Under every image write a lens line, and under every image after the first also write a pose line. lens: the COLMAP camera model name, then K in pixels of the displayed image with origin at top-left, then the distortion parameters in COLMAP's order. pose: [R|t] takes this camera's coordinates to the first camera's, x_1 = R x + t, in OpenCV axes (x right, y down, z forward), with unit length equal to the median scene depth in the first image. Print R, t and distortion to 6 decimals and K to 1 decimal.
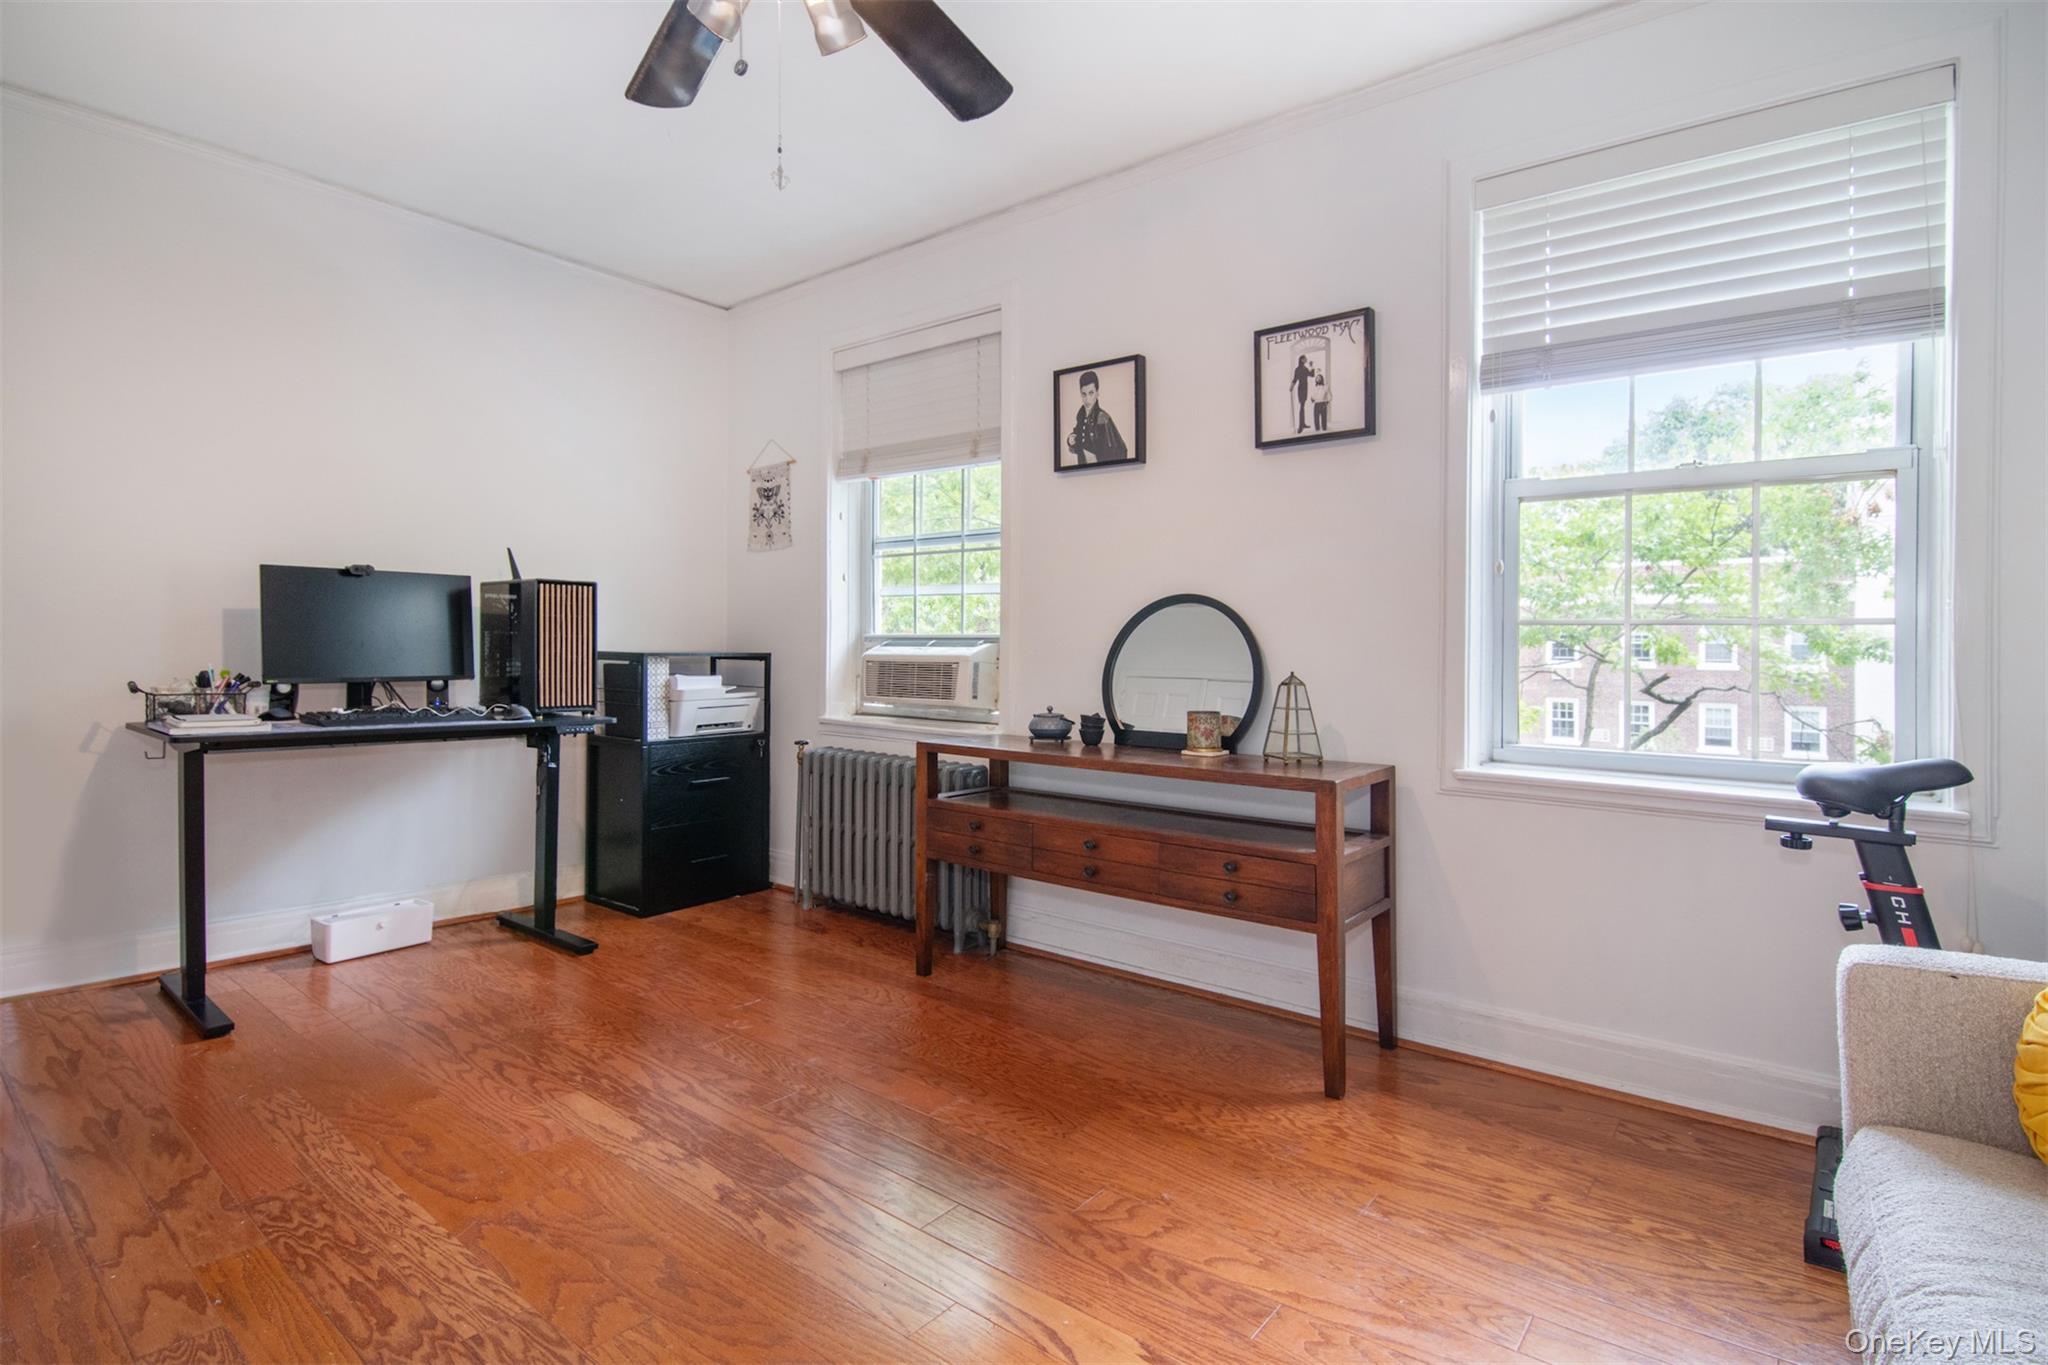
lens RADIAL K [[1015.6, 0, 1024.9], [0, 1015.6, 671.7], [0, 0, 1]] dist [-0.000078, -0.001484]
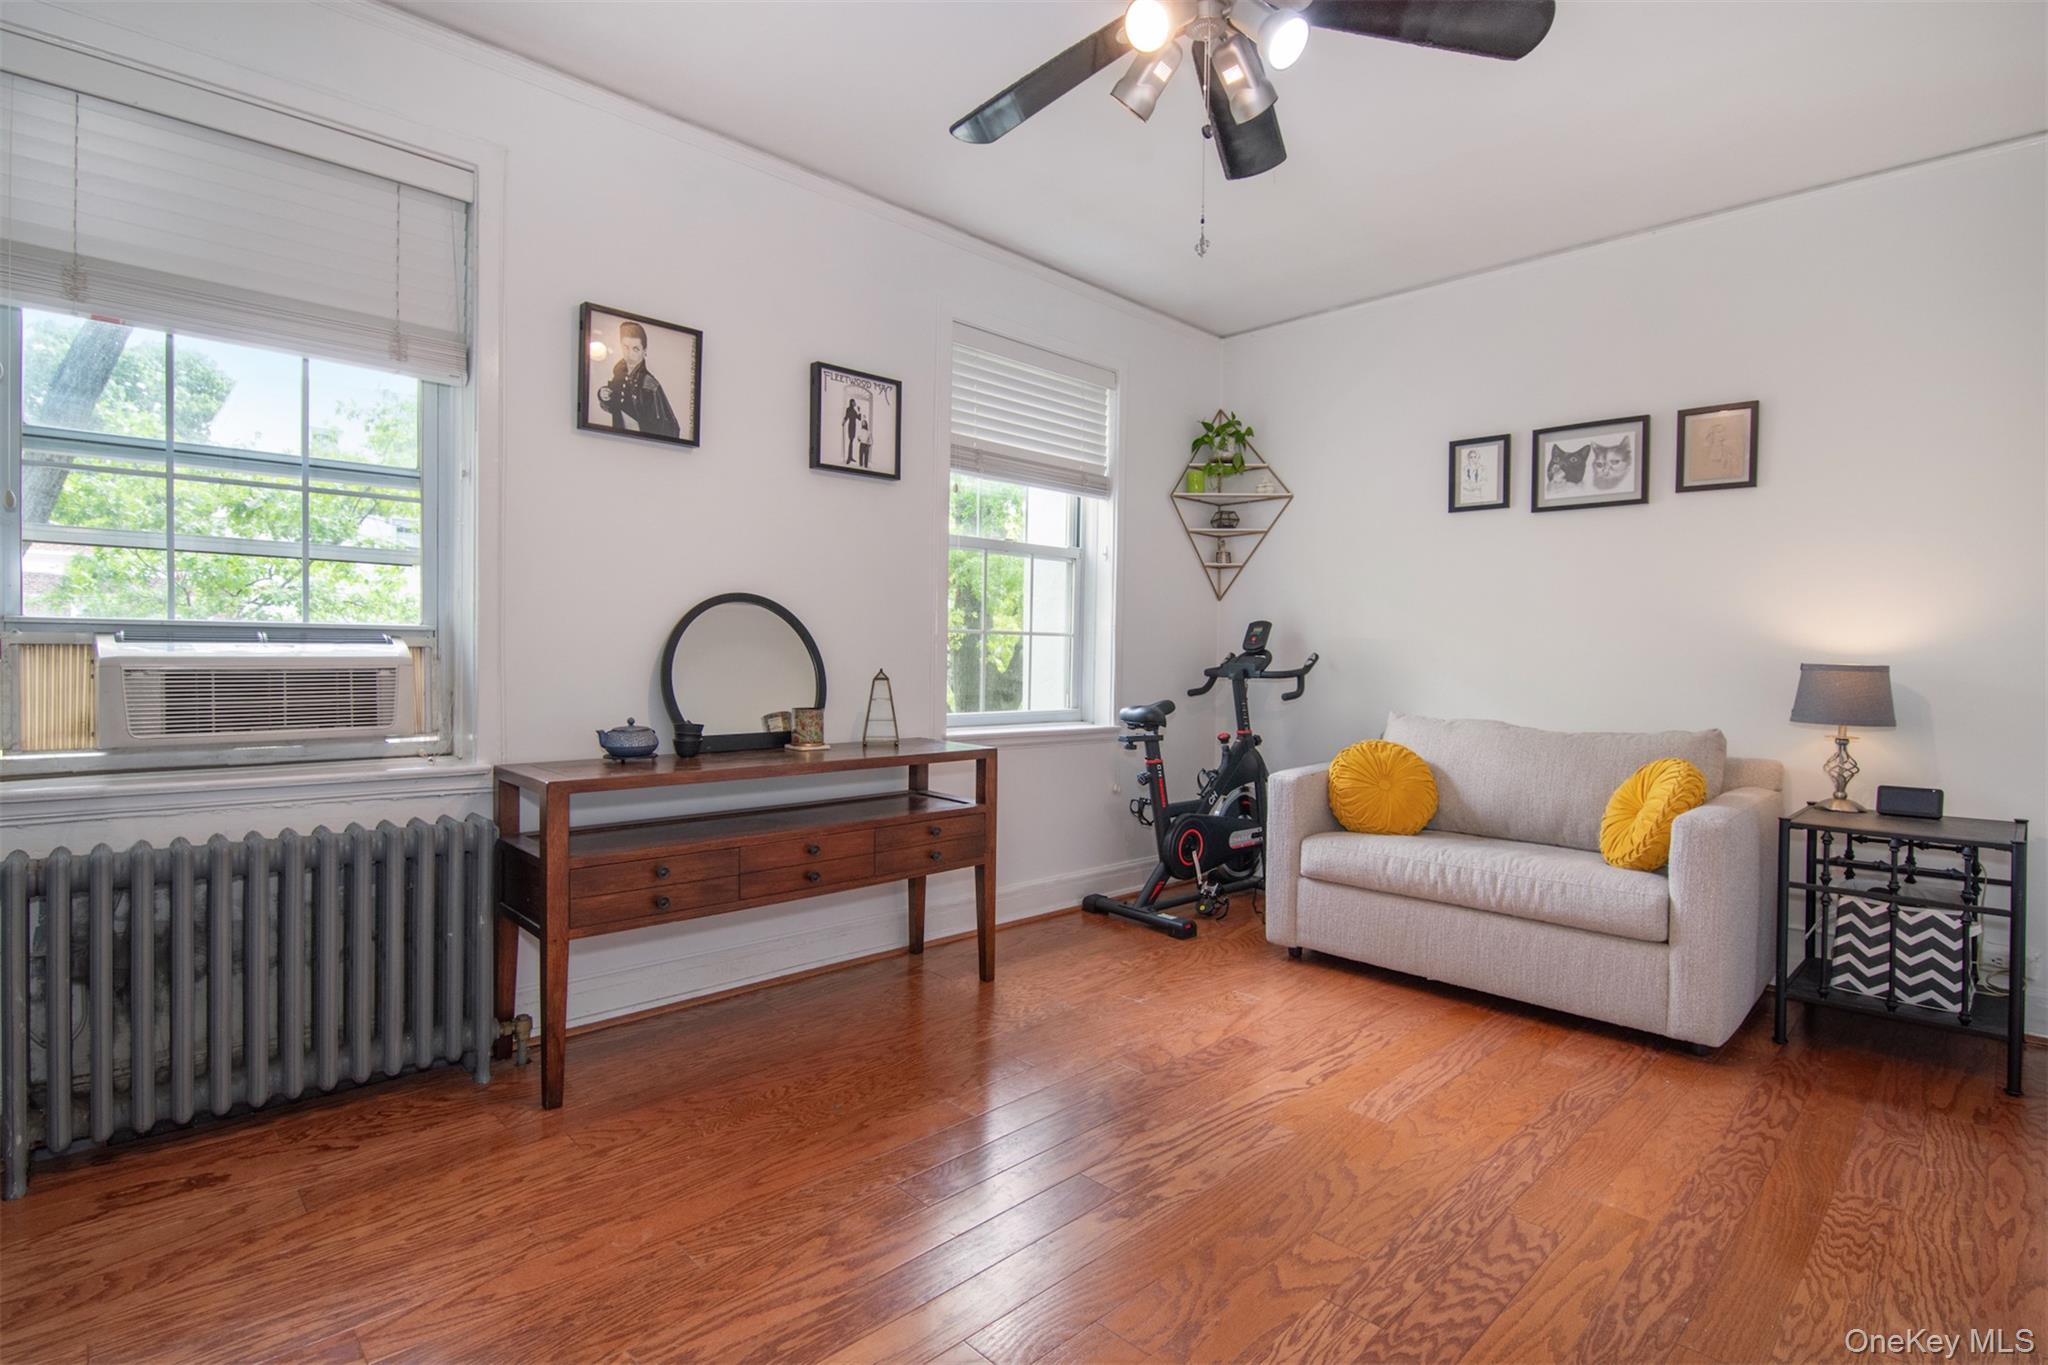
lens RADIAL K [[1015.6, 0, 1024.9], [0, 1015.6, 671.7], [0, 0, 1]] dist [-0.000078, -0.001484]
pose [[0.113989, -0.026305, 0.993134, -0.832757], [0.008125, 0.999641, 0.025545, -0.024569], [-0.993449, 0.005157, 0.114162, 0.640606]]
